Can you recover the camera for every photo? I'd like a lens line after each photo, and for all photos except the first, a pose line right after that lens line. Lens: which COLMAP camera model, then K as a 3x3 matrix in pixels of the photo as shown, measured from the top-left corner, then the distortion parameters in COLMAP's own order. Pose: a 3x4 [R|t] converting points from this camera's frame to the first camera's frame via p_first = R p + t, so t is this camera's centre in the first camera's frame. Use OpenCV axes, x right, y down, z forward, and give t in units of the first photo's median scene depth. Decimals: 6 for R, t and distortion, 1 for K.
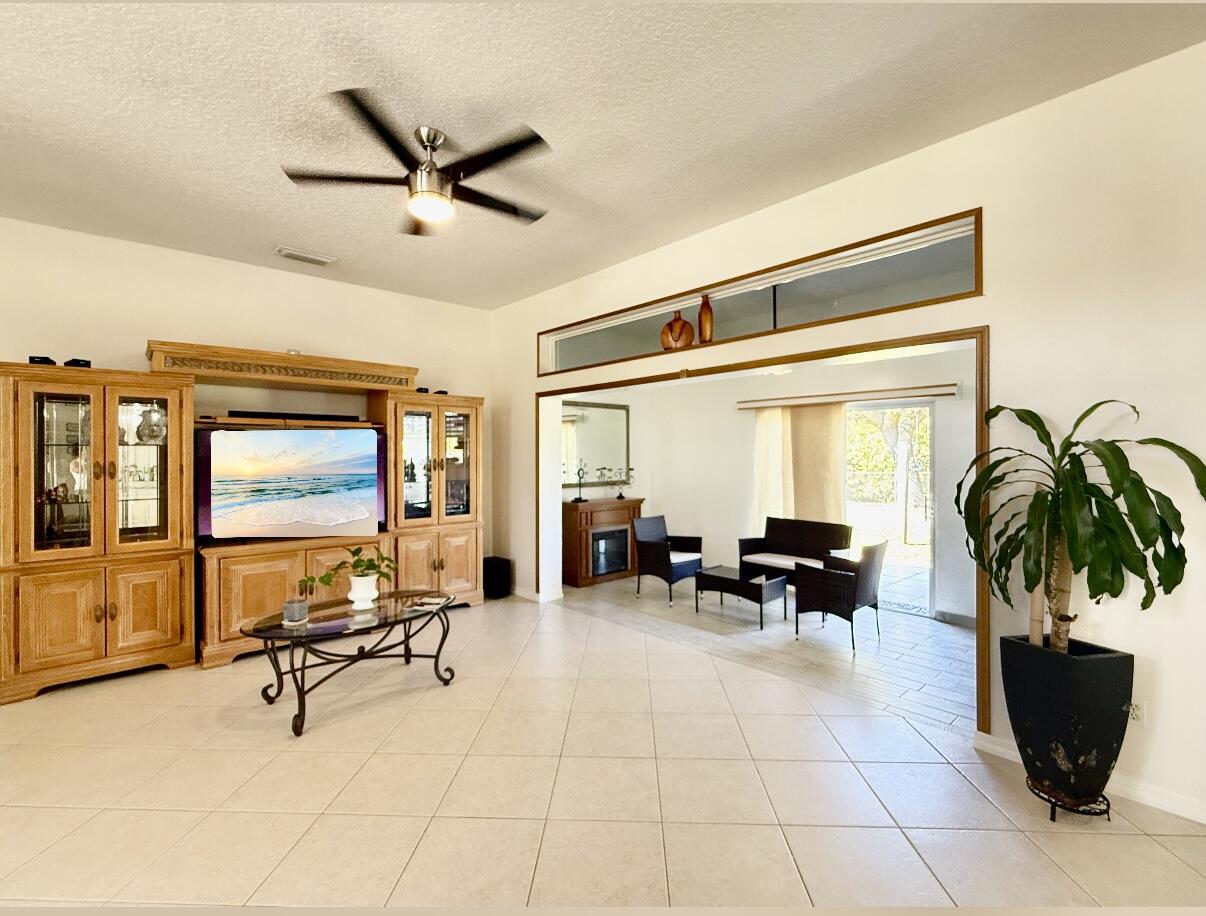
lens RADIAL K [[550.5, 0, 603.0], [0, 550.5, 458.0], [0, 0, 1]] dist [0.000310, 0.000007]
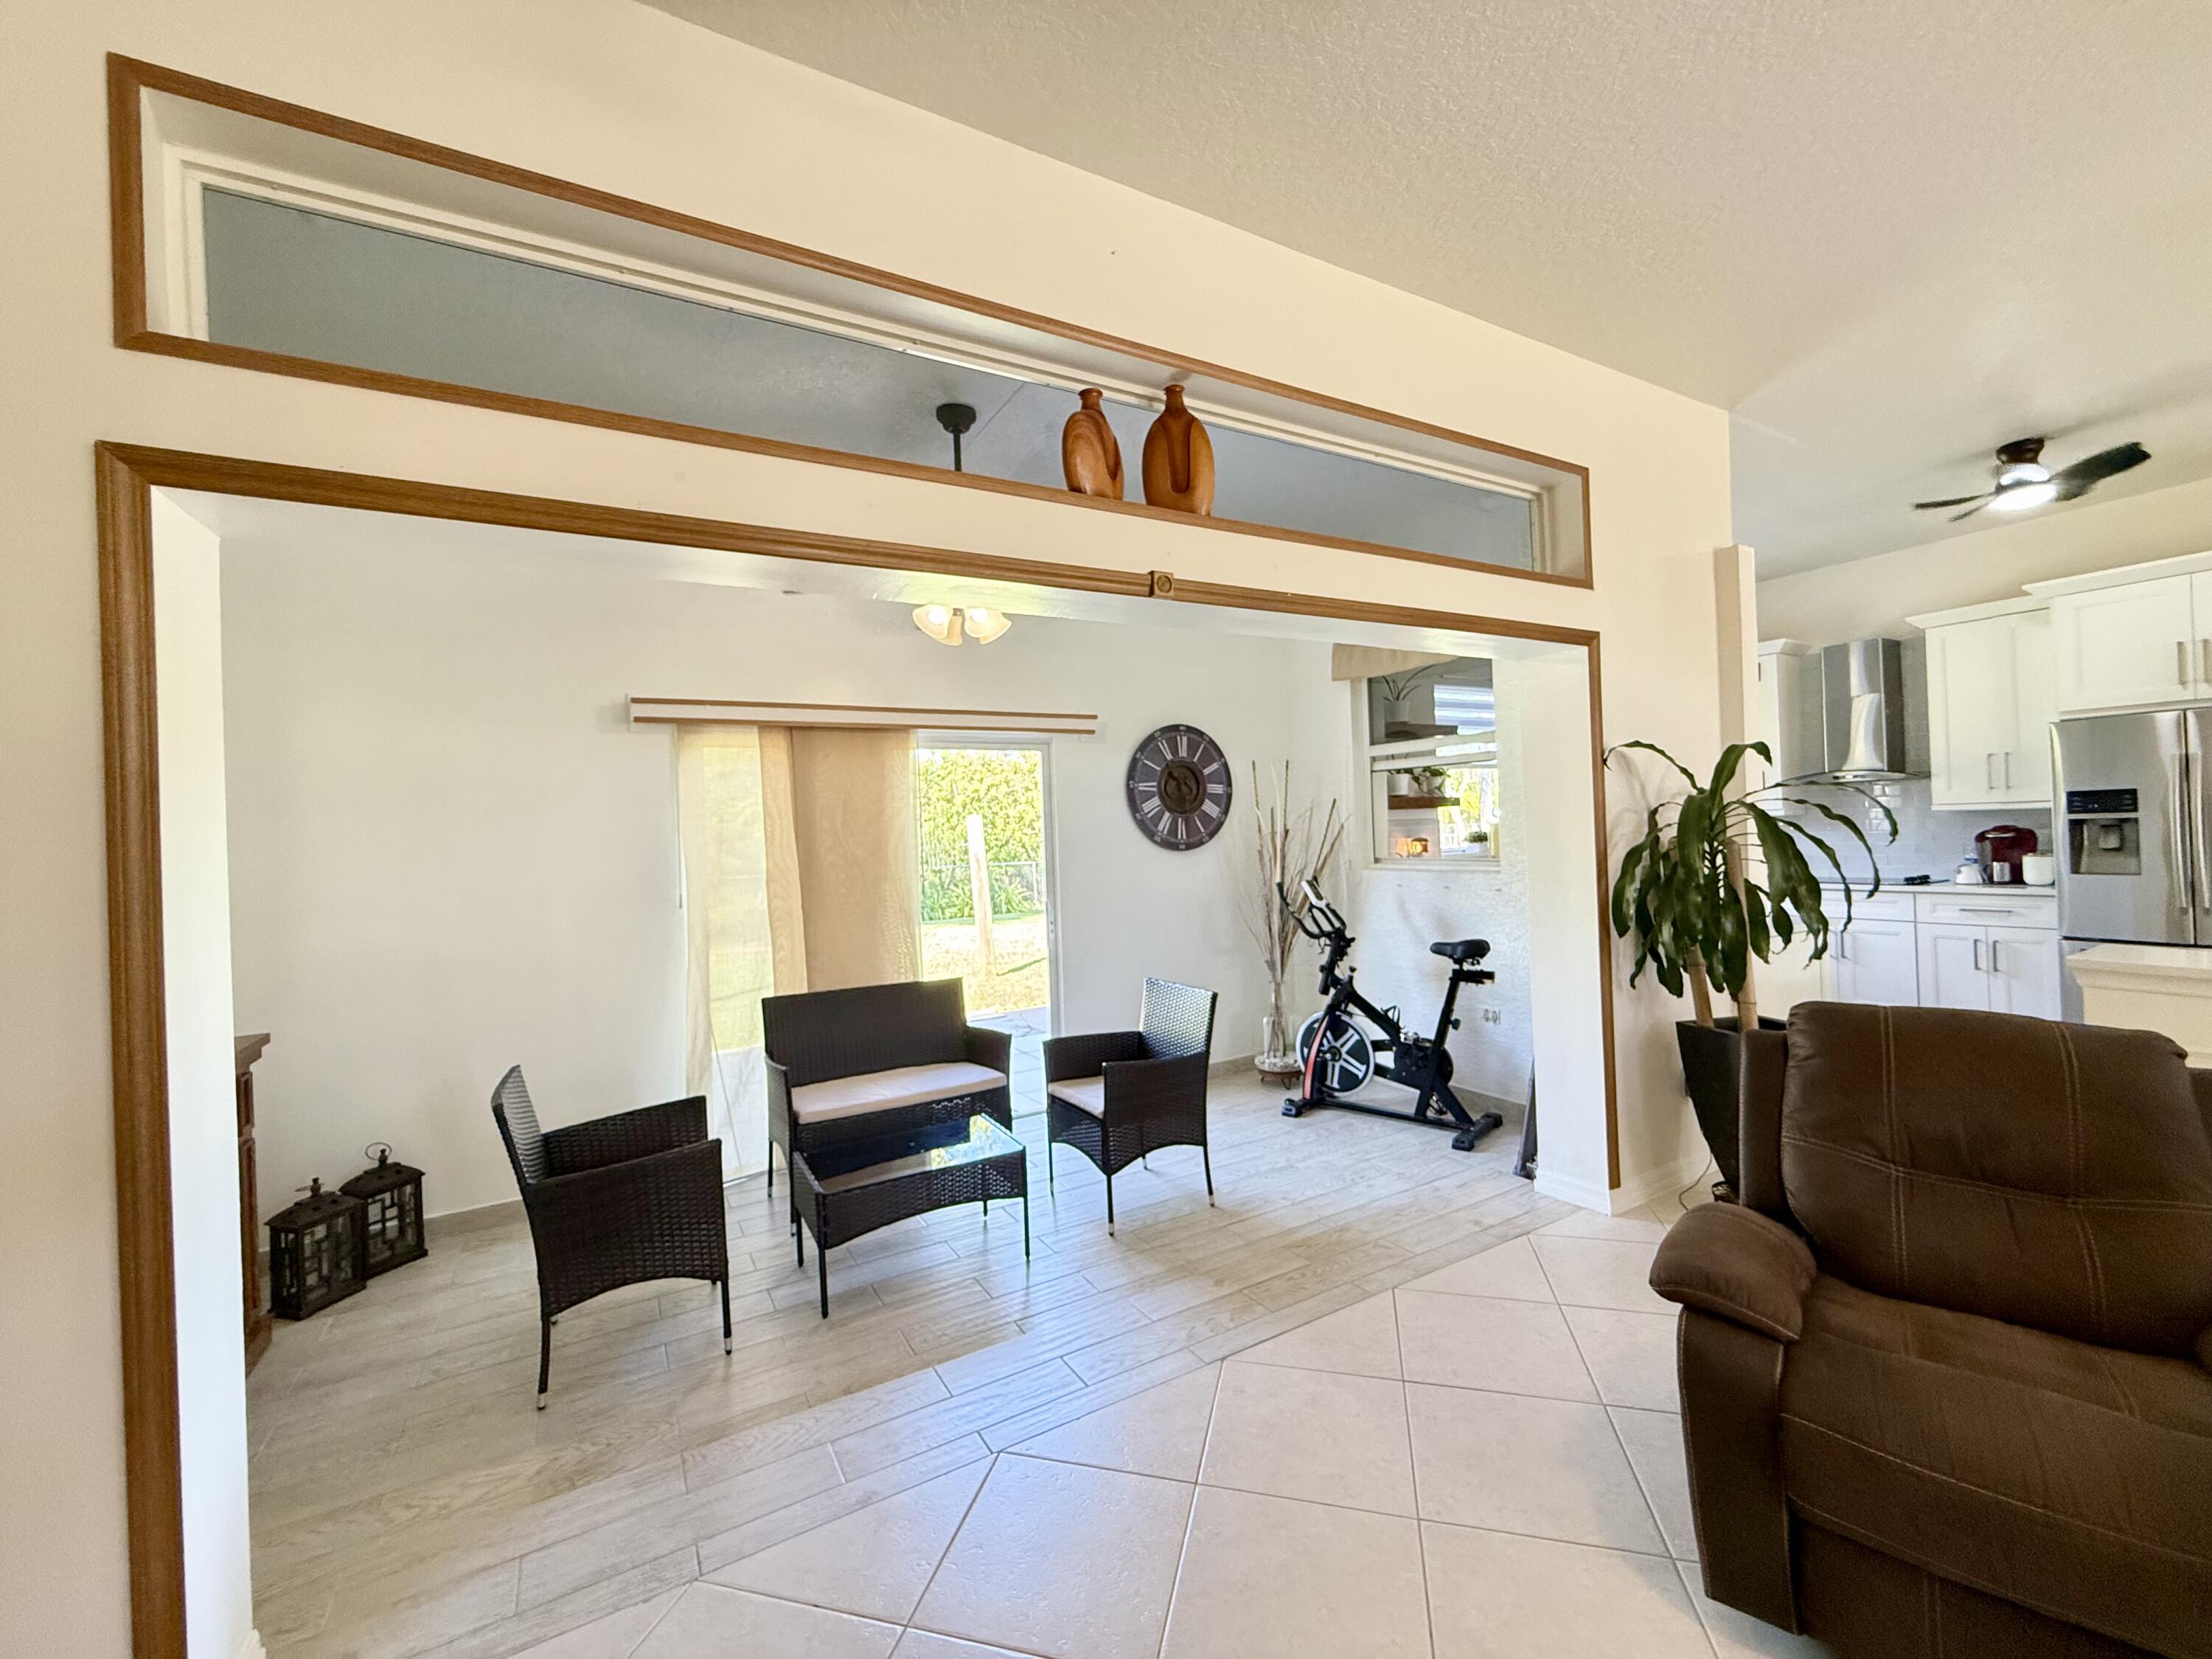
lens RADIAL K [[883.6, 0, 1106.0], [0, 883.6, 829.5], [0, 0, 1]] dist [-0.012003, 0.000337]
pose [[0.217853, -0.004512, 0.975971, -0.293949], [0.045800, 0.998935, -0.005605, -0.000265], [-0.974906, 0.045920, 0.217828, 0.692236]]
